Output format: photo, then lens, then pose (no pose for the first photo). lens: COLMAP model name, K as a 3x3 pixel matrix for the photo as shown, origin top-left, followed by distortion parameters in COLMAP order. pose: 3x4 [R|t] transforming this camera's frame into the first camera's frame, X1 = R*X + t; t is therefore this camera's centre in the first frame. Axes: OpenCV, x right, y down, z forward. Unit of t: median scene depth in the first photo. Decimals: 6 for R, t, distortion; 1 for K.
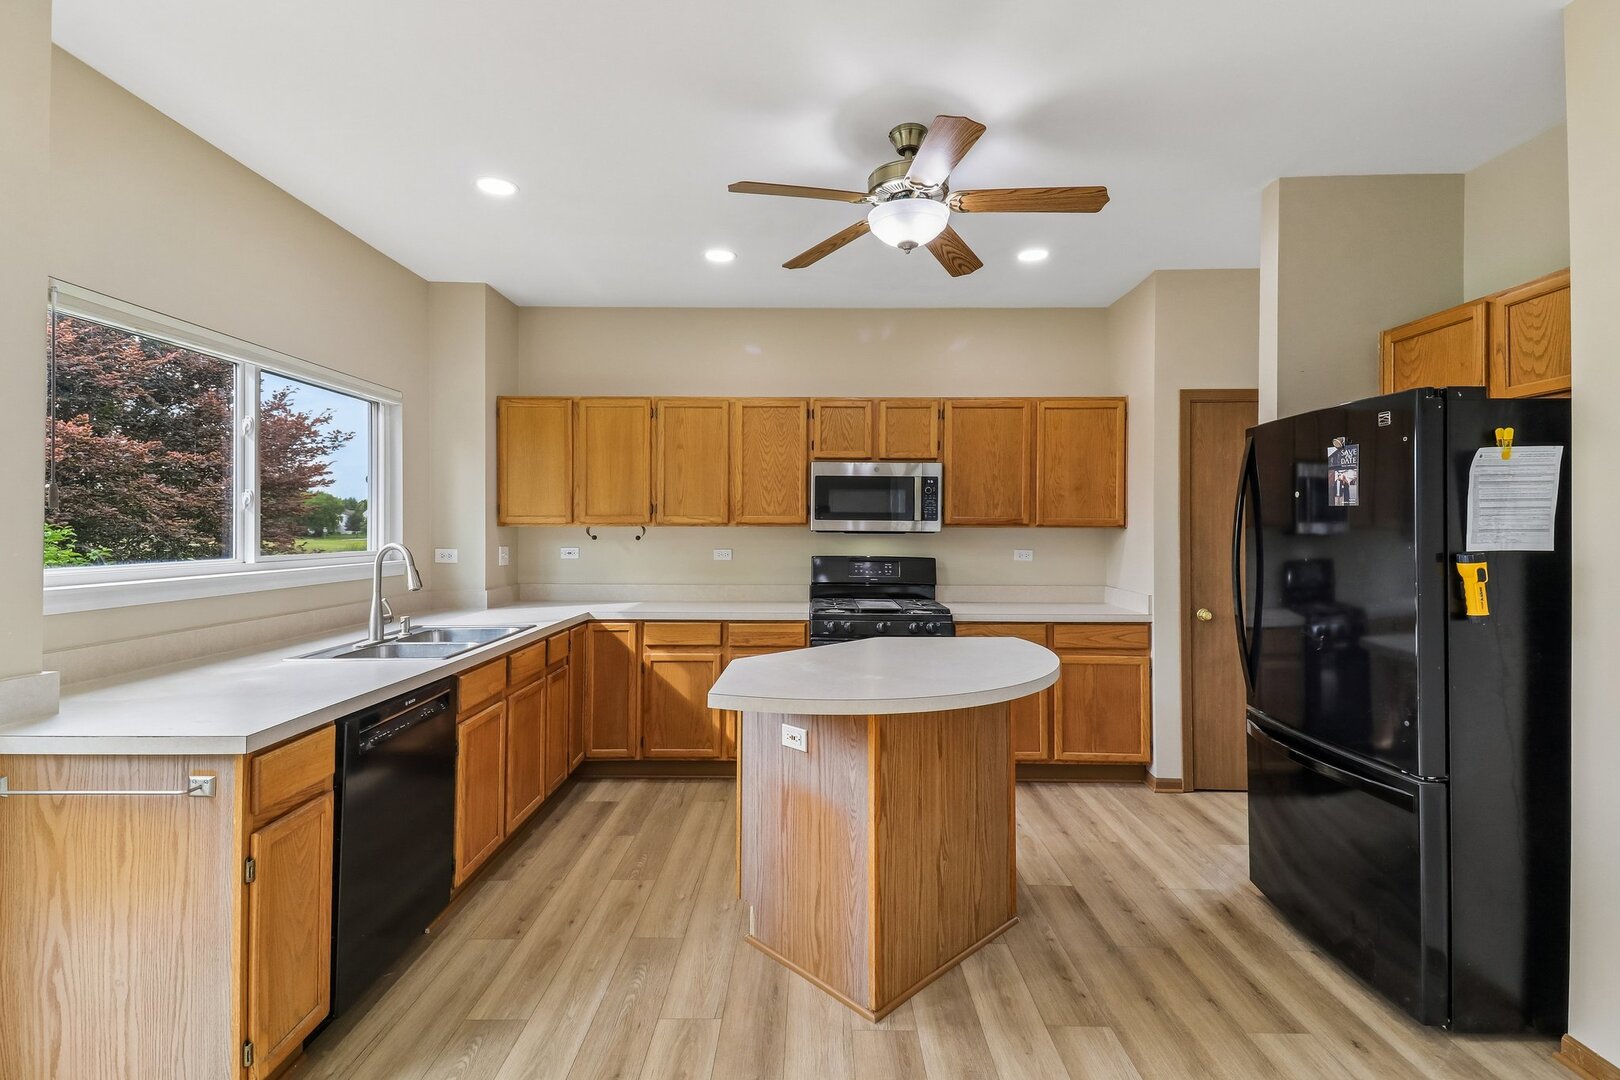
lens RADIAL K [[745.7, 0, 821.2], [0, 745.7, 526.4], [0, 0, 1]] dist [0.051941, -0.018525]
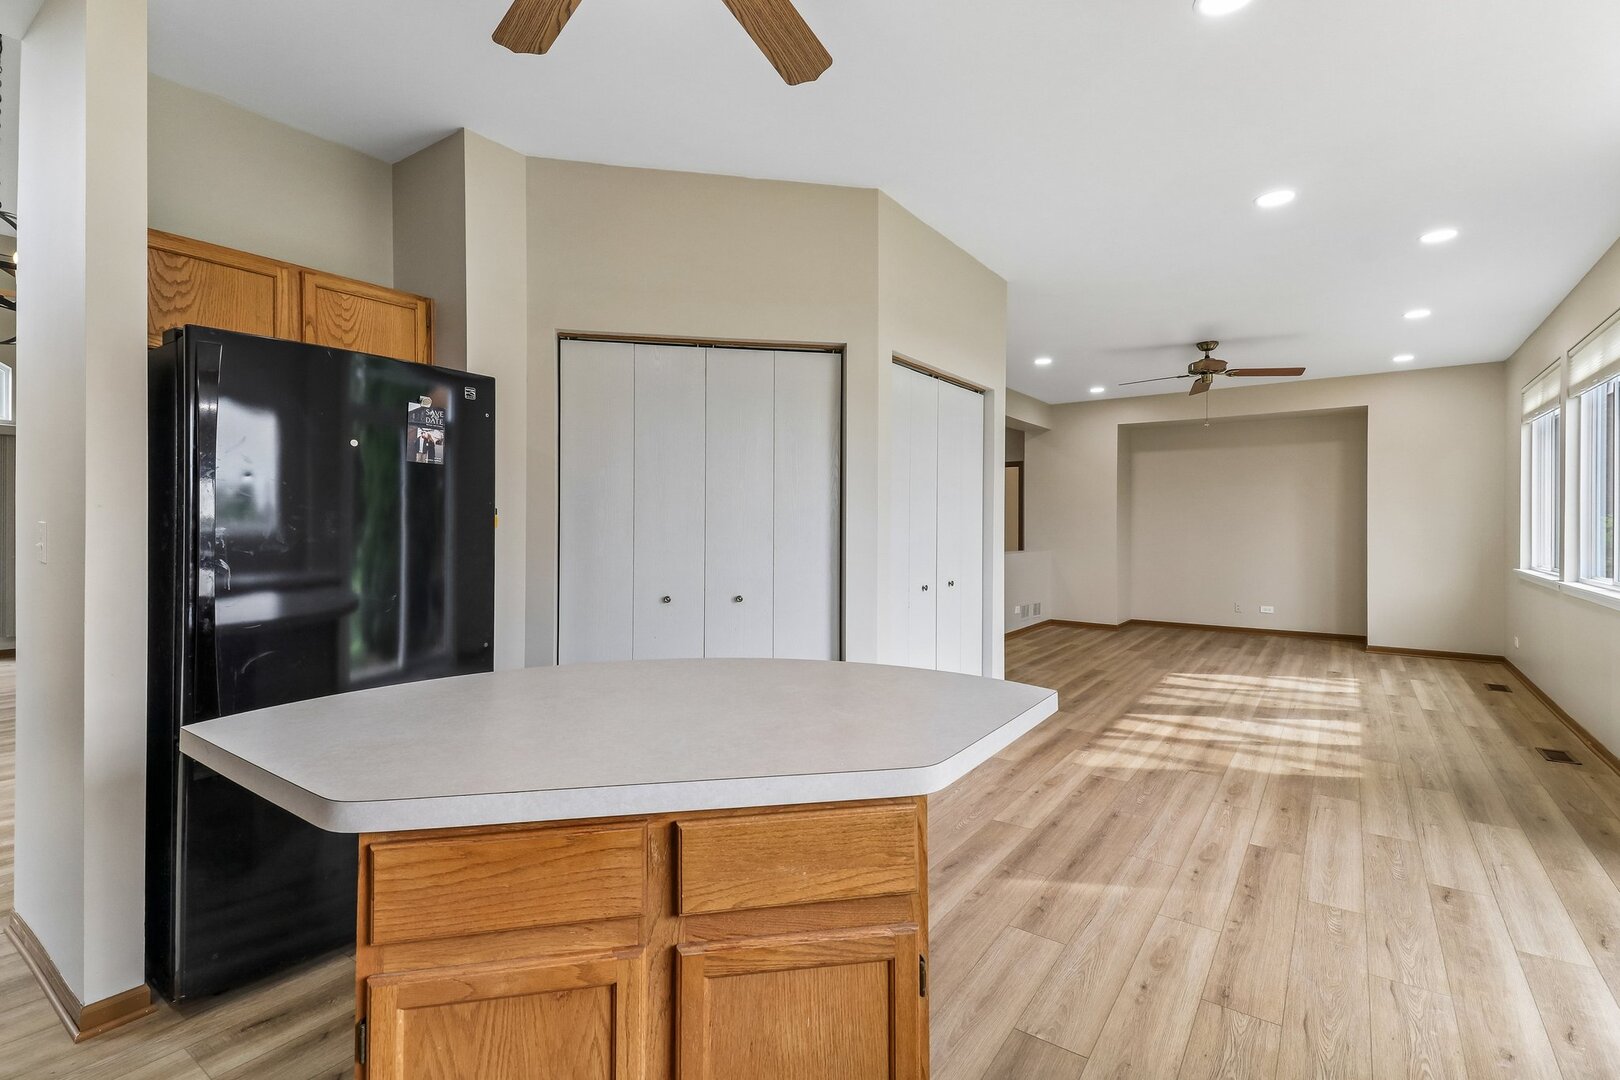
lens RADIAL K [[745.7, 0, 805.2], [0, 745.7, 515.8], [0, 0, 1]] dist [0.051941, -0.018525]
pose [[-0.809882, -0.002045, 0.586590, -0.275297], [-0.008591, 0.999928, -0.008376, 0.040336], [-0.586530, -0.011823, -0.809841, 1.261093]]
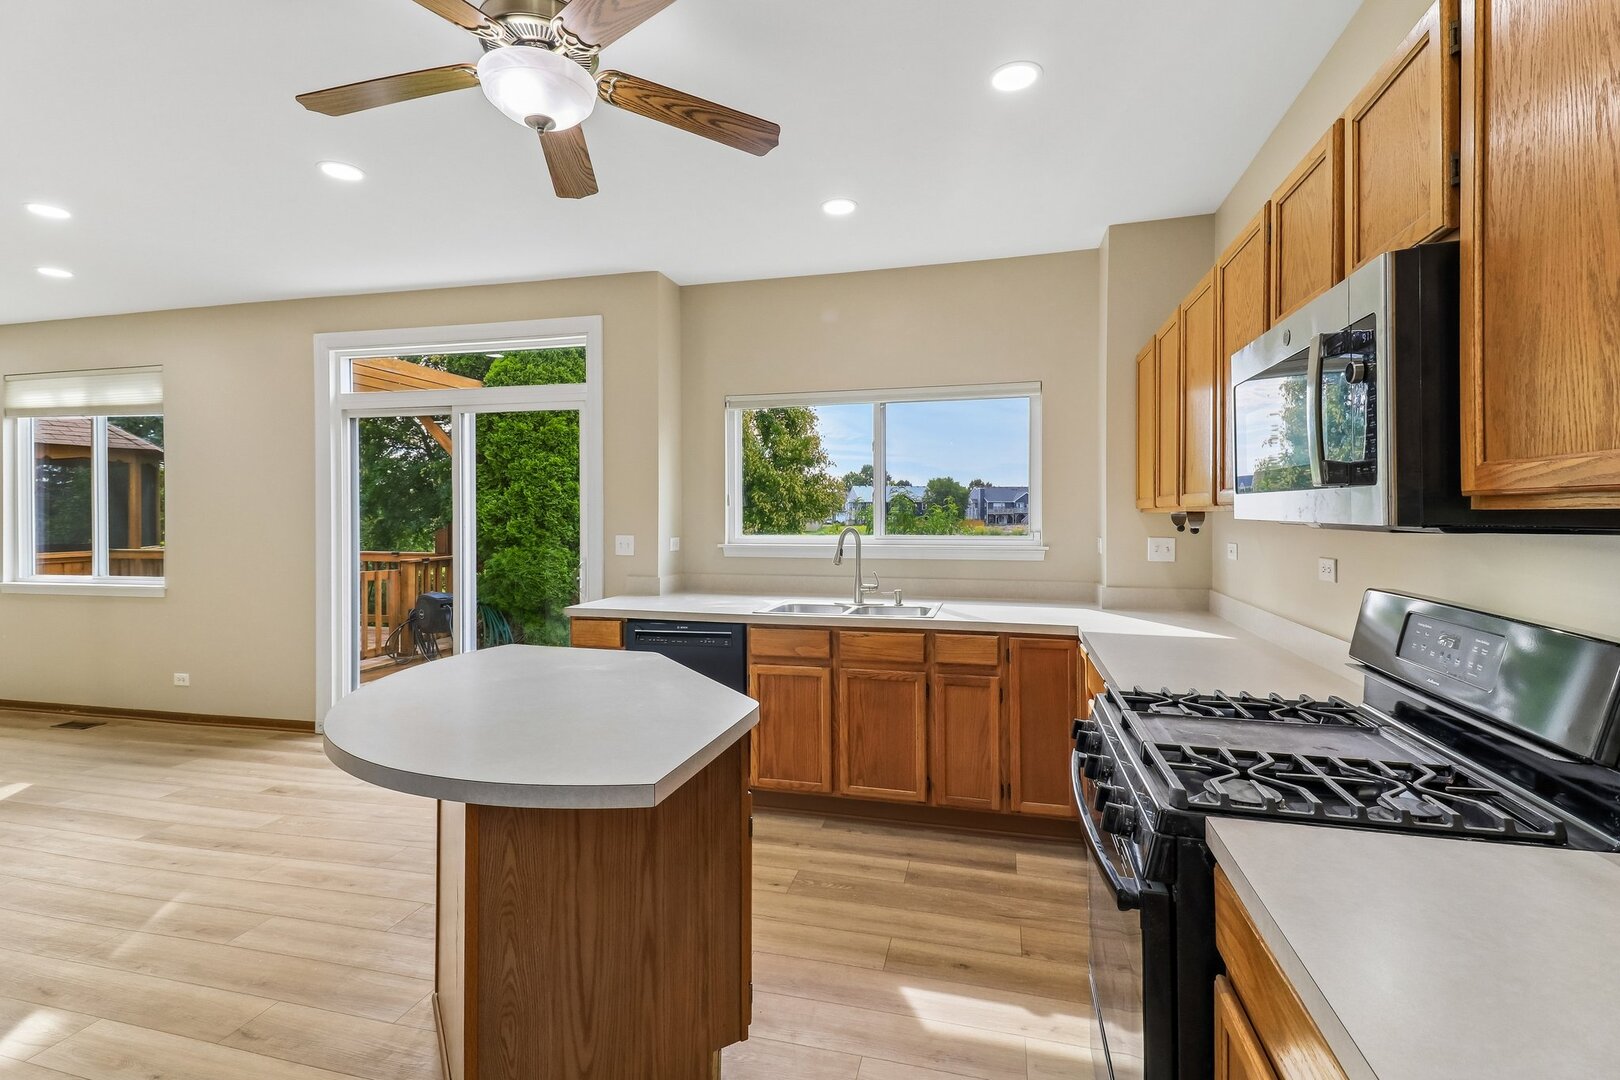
lens RADIAL K [[745.7, 0, 806.7], [0, 745.7, 521.0], [0, 0, 1]] dist [0.051941, -0.018525]
pose [[-0.263024, 0.008038, -0.964756, 0.691793], [0.004965, 0.999963, 0.006978, 0.001634], [0.964777, -0.002954, -0.263054, 1.311316]]
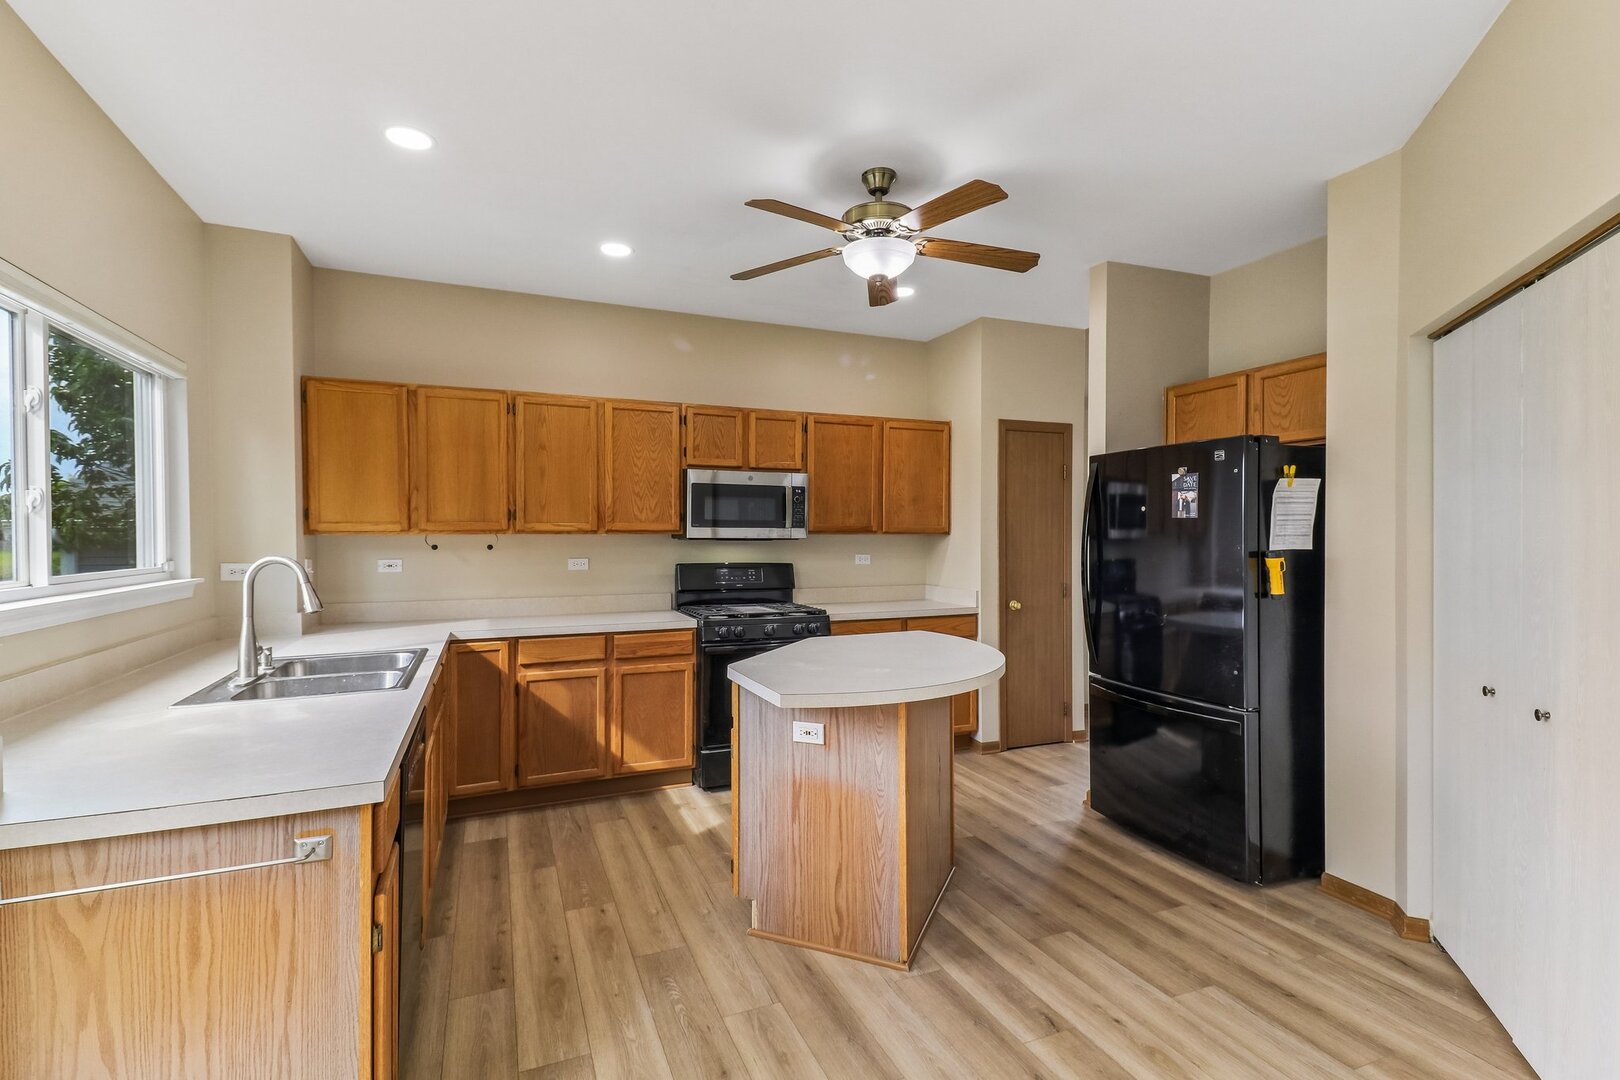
lens RADIAL K [[745.7, 0, 816.7], [0, 745.7, 544.7], [0, 0, 1]] dist [0.051941, -0.018525]
pose [[0.919985, -0.008829, 0.391855, -0.366579], [0.002706, 0.999866, 0.016174, -0.002286], [-0.391945, -0.013819, 0.919885, 0.016883]]
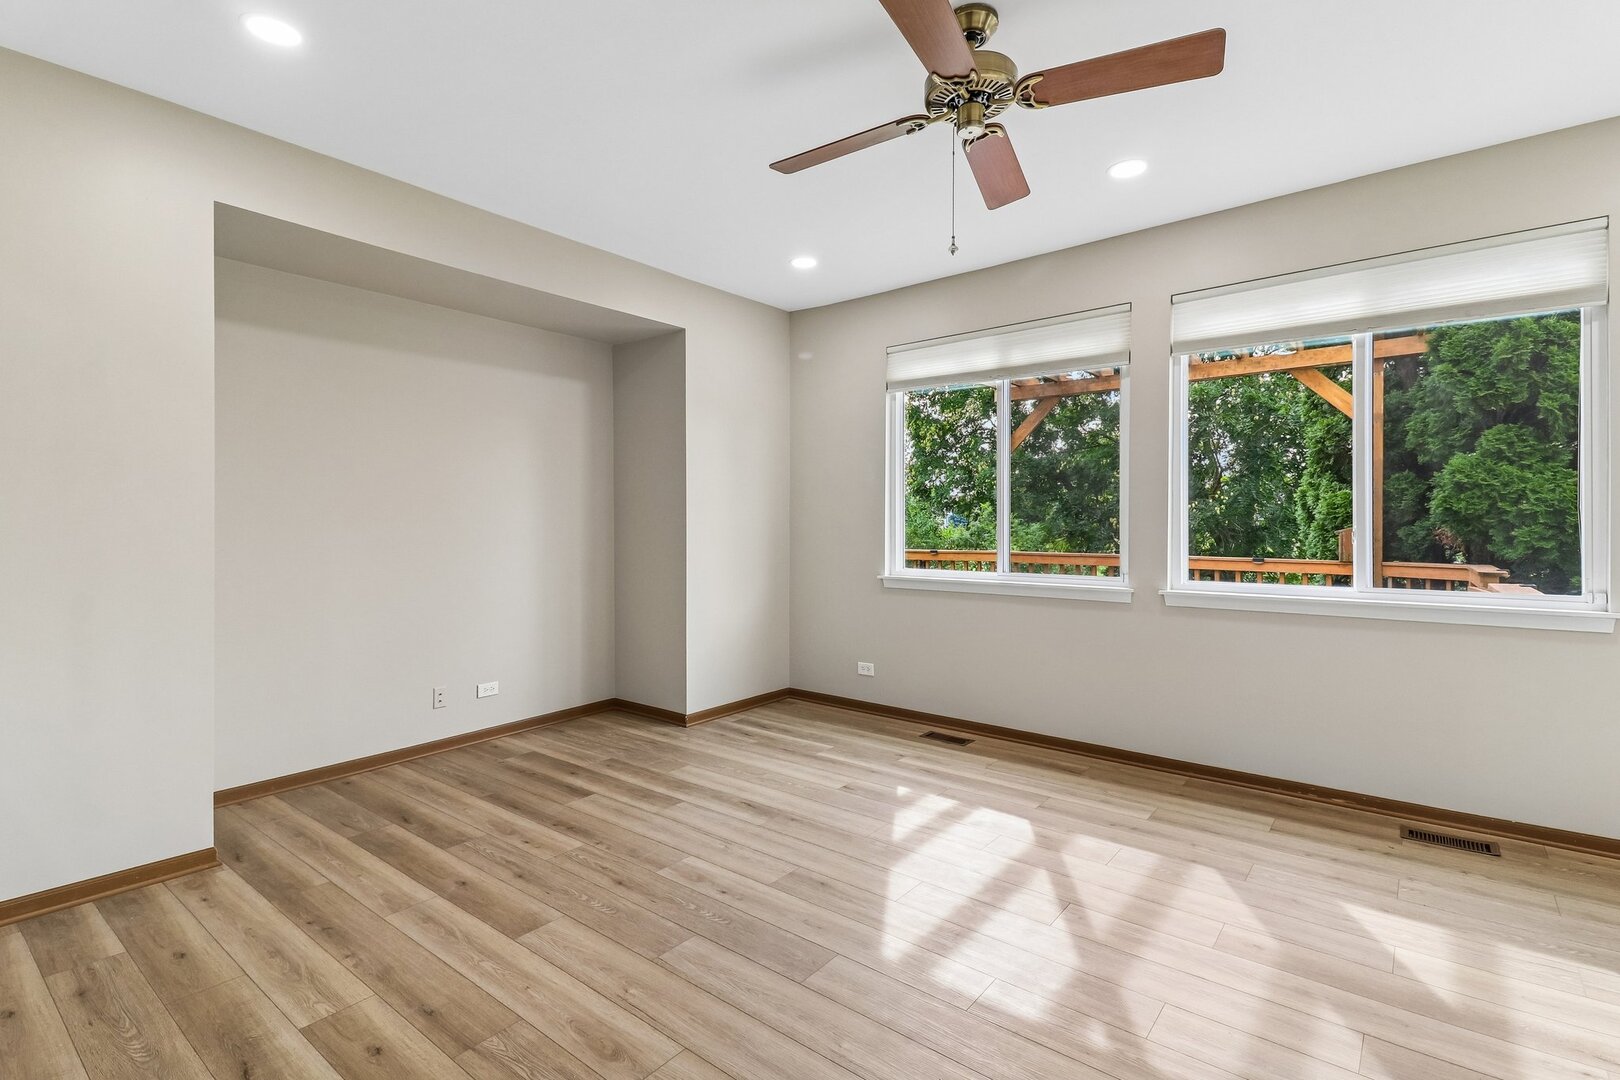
lens RADIAL K [[745.7, 0, 813.5], [0, 745.7, 549.3], [0, 0, 1]] dist [0.051941, -0.018525]
pose [[-0.632955, 0.024931, -0.773787, 0.777601], [0.002059, 0.999532, 0.030520, 0.043736], [0.774186, 0.017725, -0.632710, -0.790907]]
